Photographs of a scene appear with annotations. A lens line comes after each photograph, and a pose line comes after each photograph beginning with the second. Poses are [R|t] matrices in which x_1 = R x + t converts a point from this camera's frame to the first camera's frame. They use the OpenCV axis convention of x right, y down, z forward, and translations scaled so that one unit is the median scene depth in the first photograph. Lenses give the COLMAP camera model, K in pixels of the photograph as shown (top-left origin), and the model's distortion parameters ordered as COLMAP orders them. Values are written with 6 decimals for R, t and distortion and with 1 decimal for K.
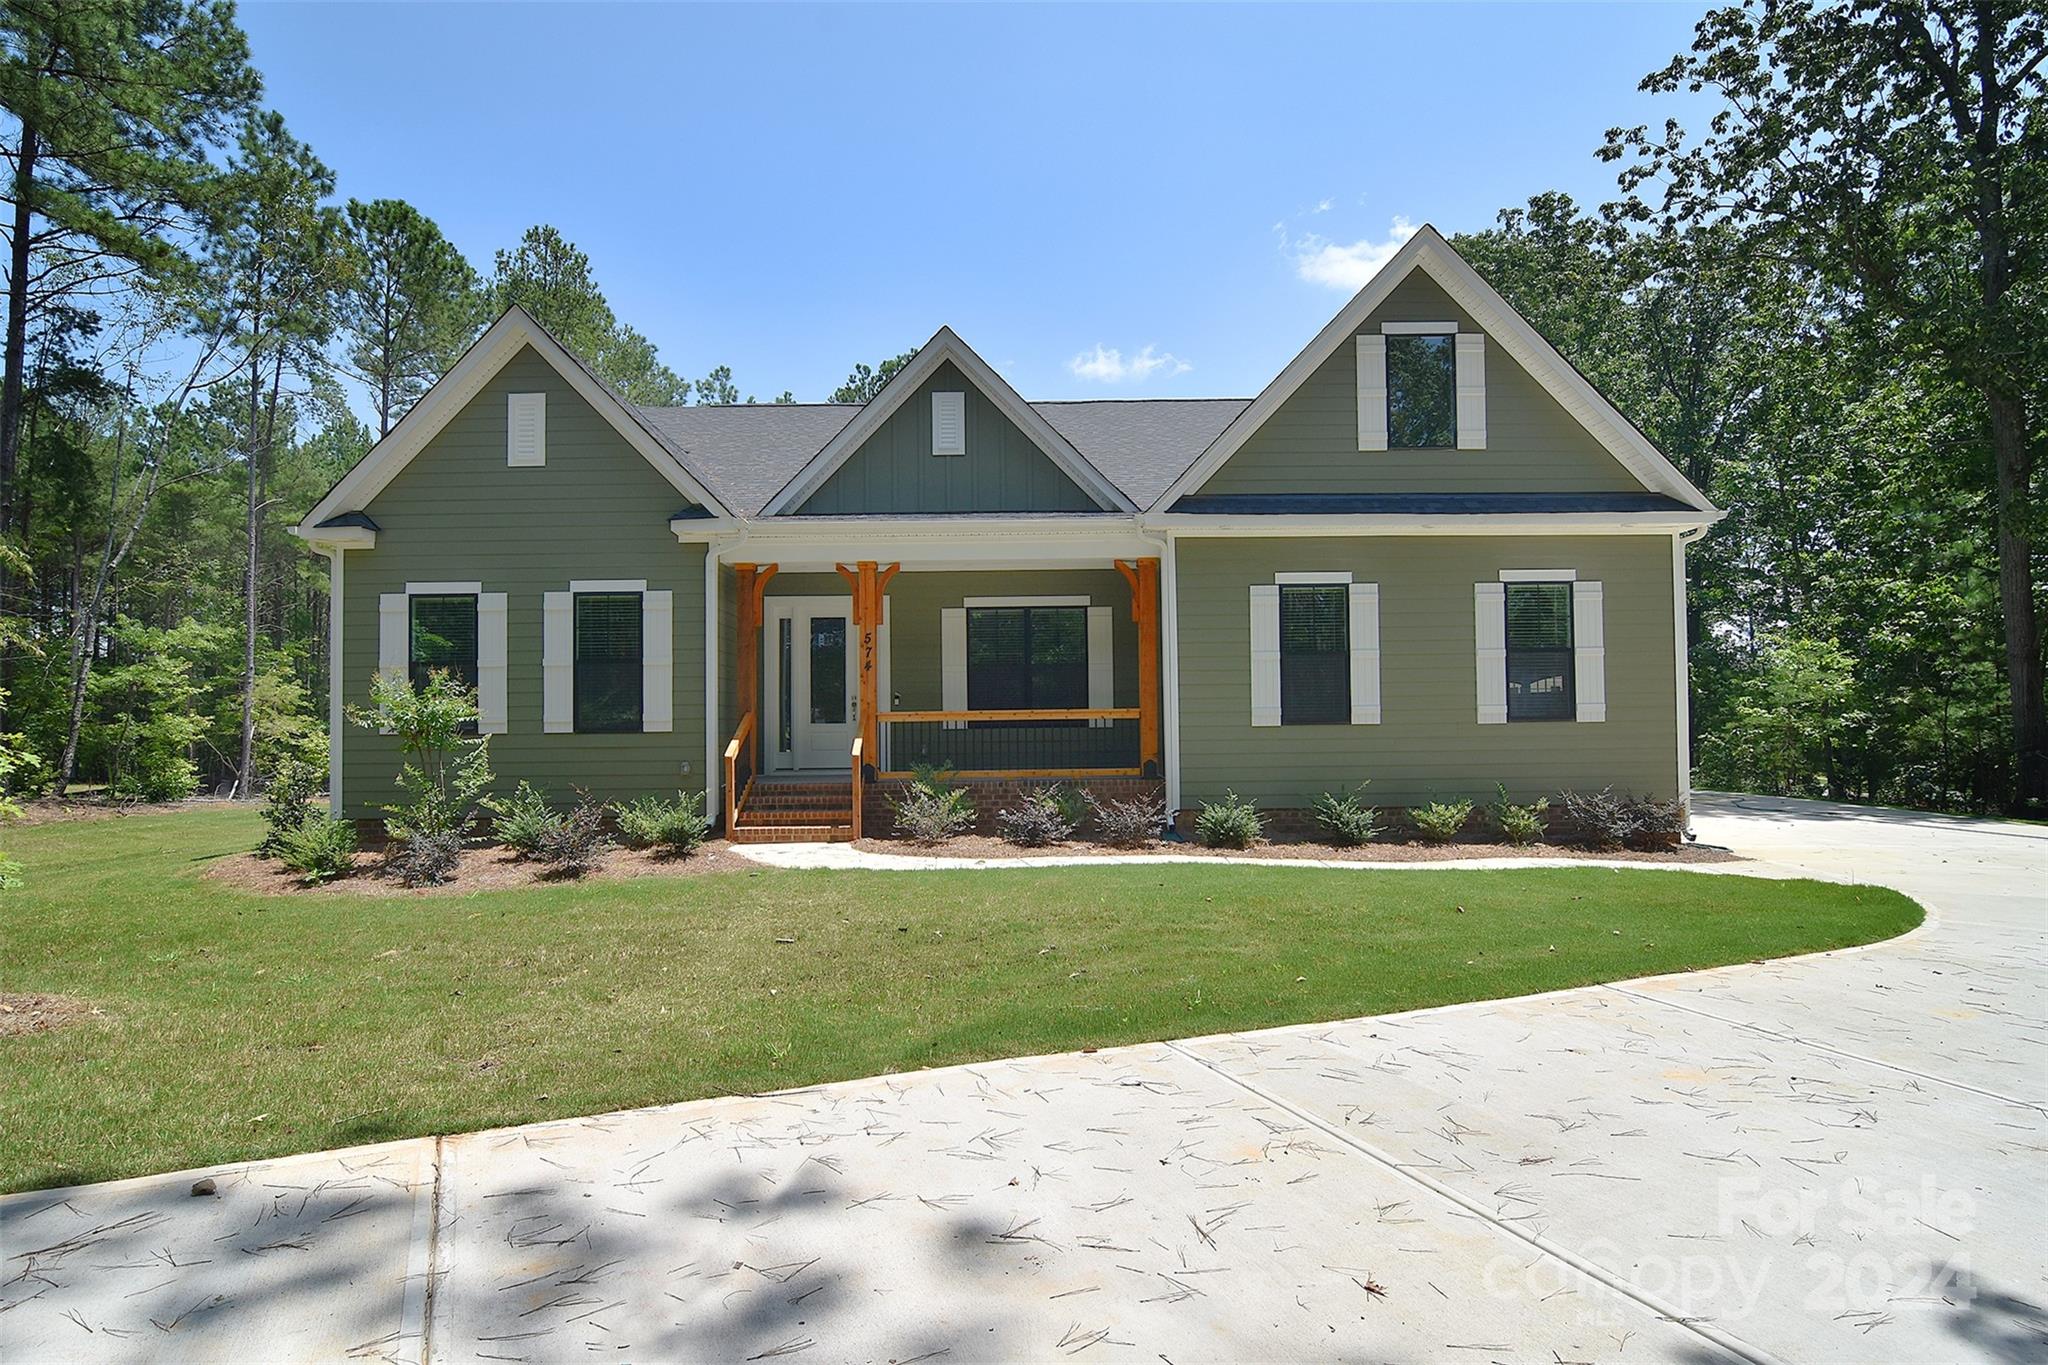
lens RADIAL K [[962.3, 0, 1019.1], [0, 962.3, 730.2], [0, 0, 1]] dist [-0.017166, 0.000274]
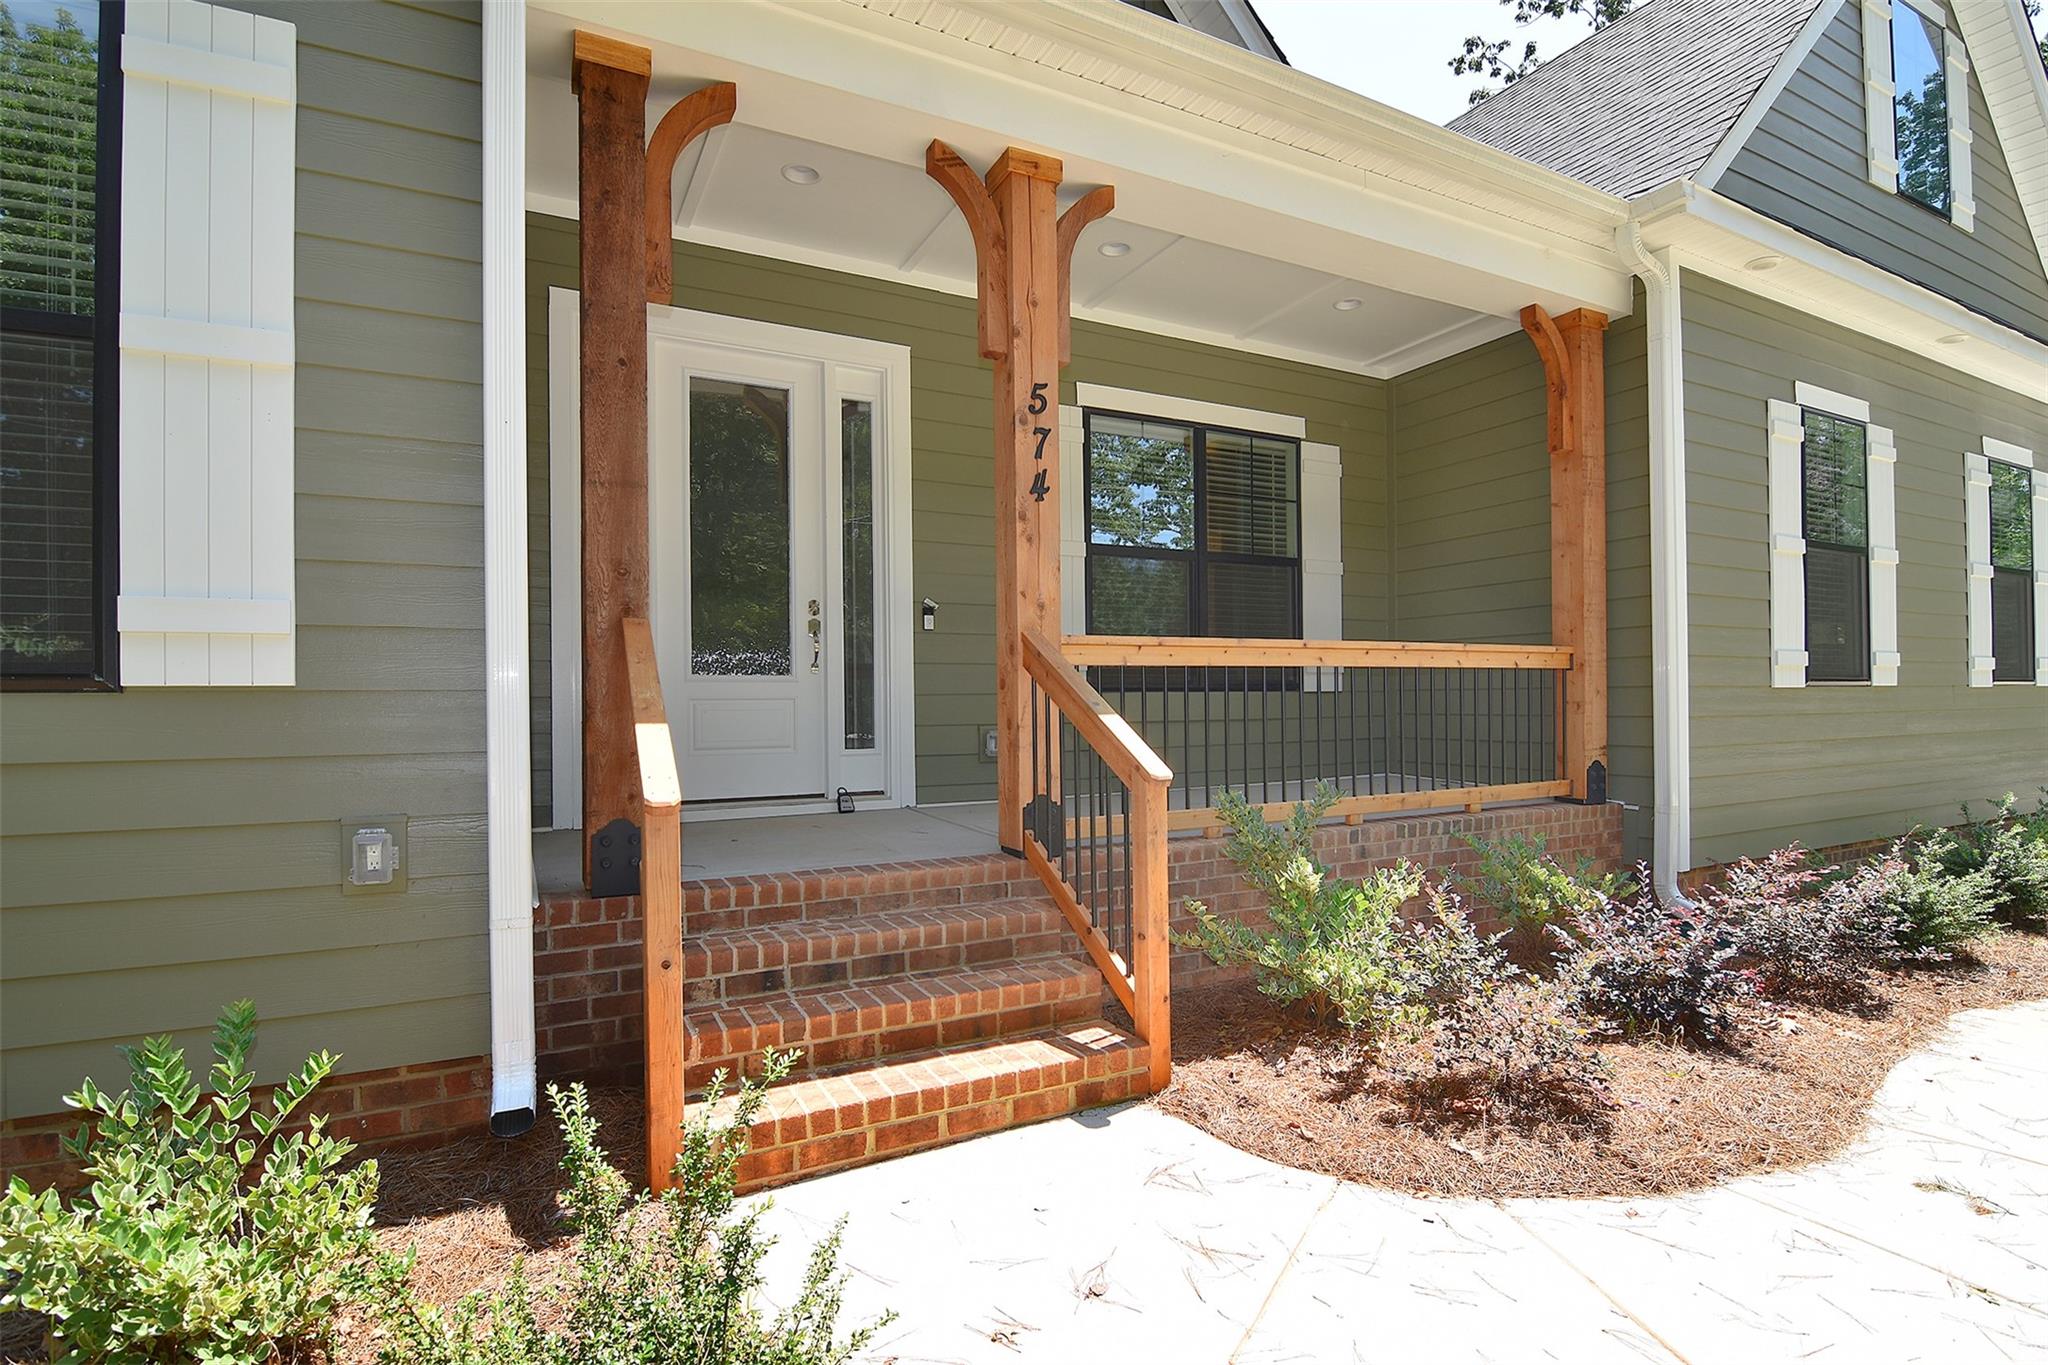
lens RADIAL K [[956.4, 0, 1020.7], [0, 956.4, 702.4], [0, 0, 1]] dist [-0.018535, 0.000151]
pose [[0.896311, -0.000191, 0.443426, -0.271744], [0.000904, 0.999999, -0.001396, 0.003723], [-0.443425, 0.001652, 0.896310, 0.646358]]
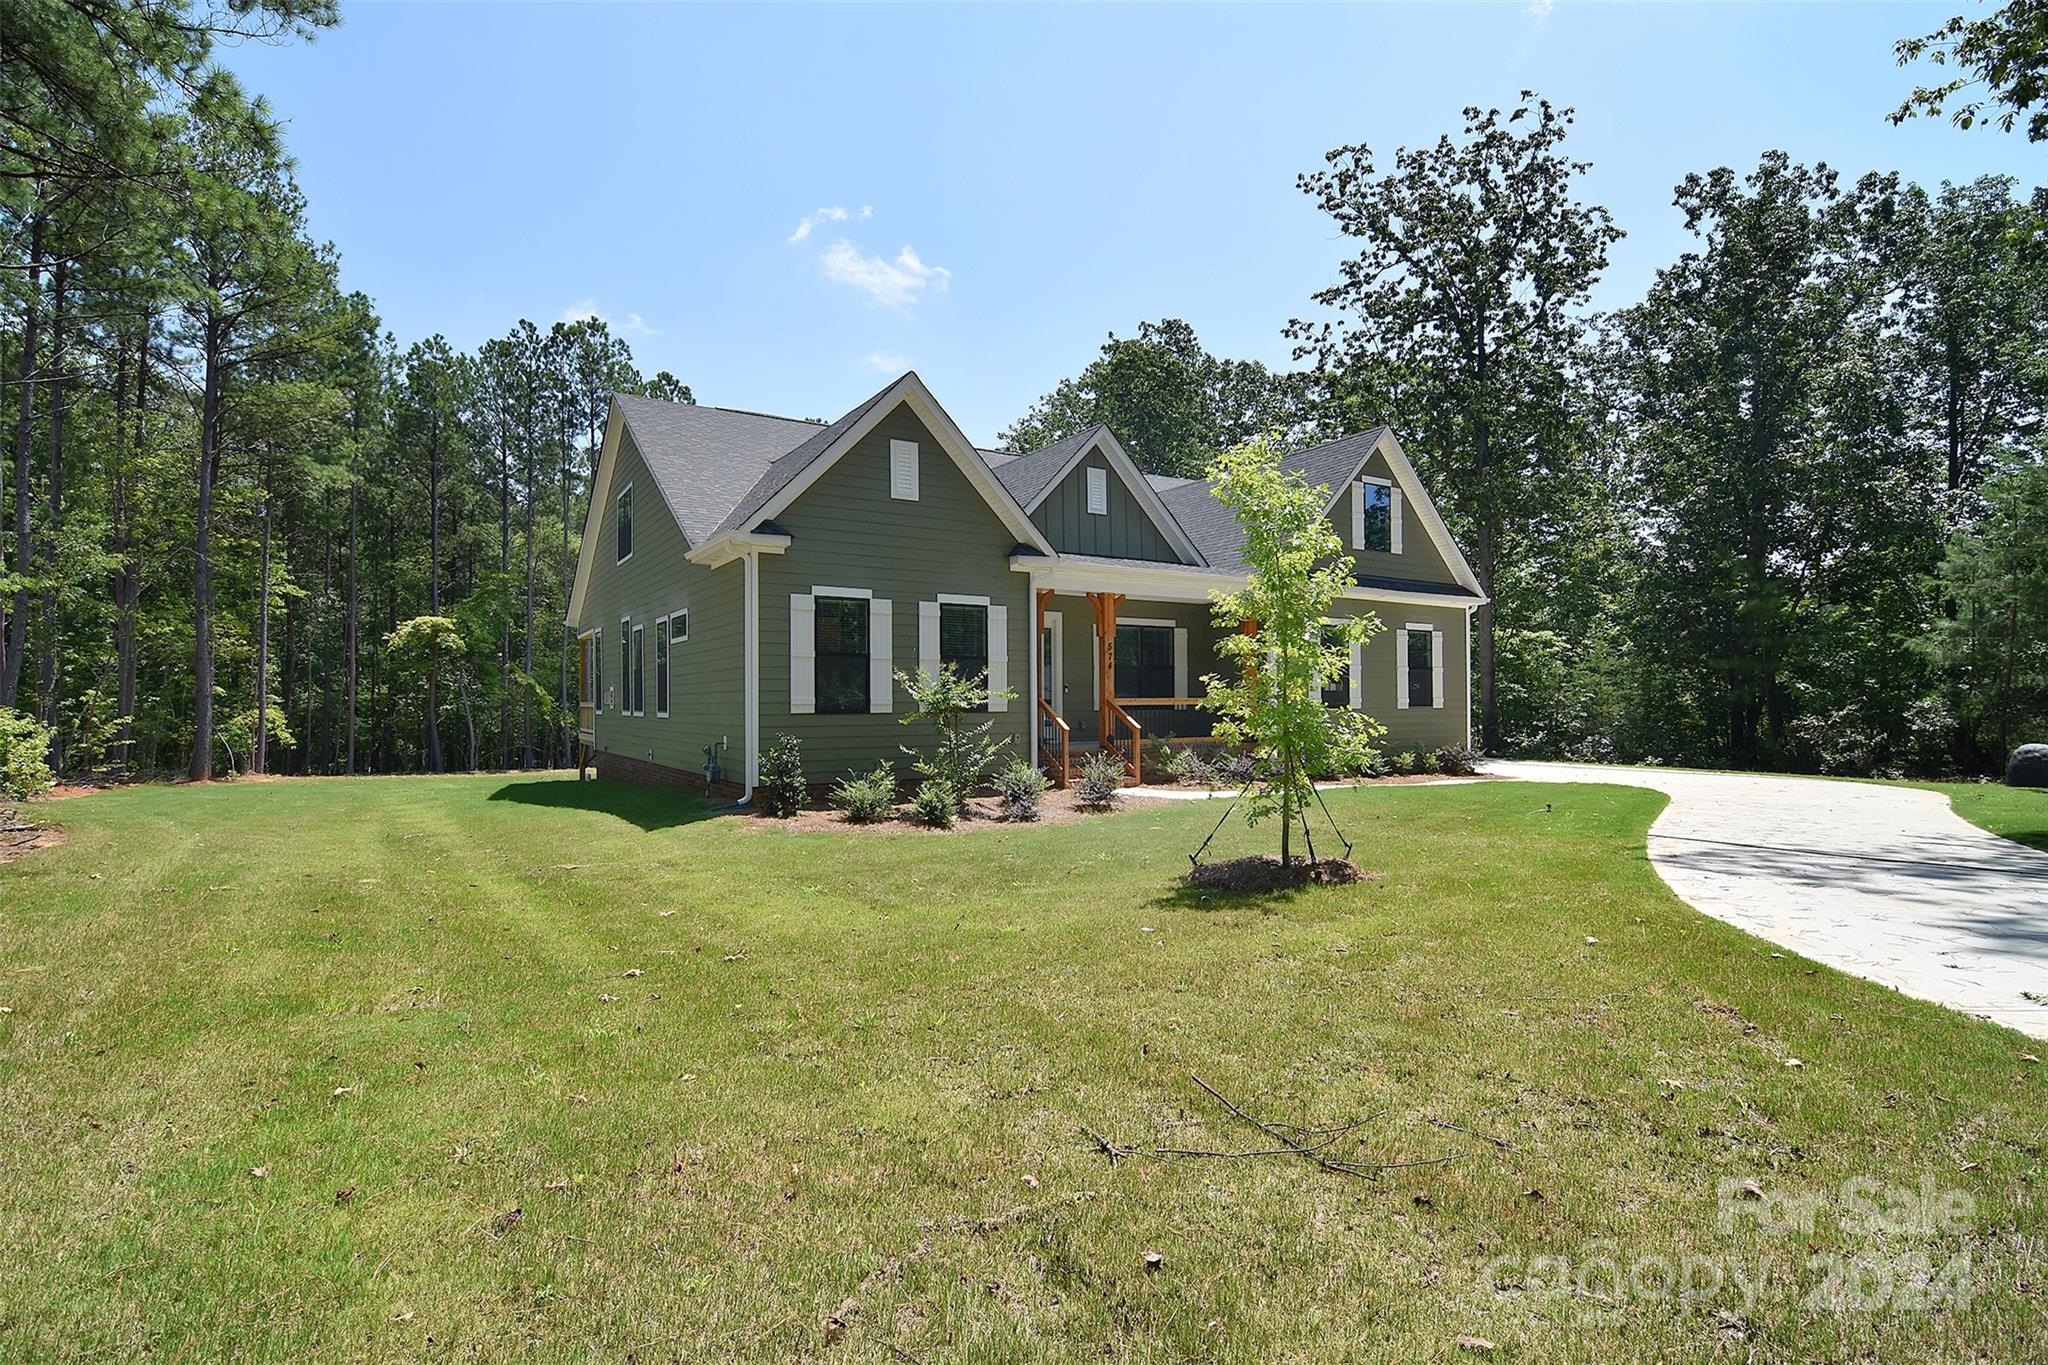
lens RADIAL K [[956.4, 0, 1020.7], [0, 956.4, 702.4], [0, 0, 1]] dist [-0.018535, 0.000151]
pose [[0.856997, 0.008068, 0.515259, -0.897755], [-0.001554, 0.999913, -0.013072, 0.005221], [-0.515320, 0.010402, 0.856935, -0.131649]]
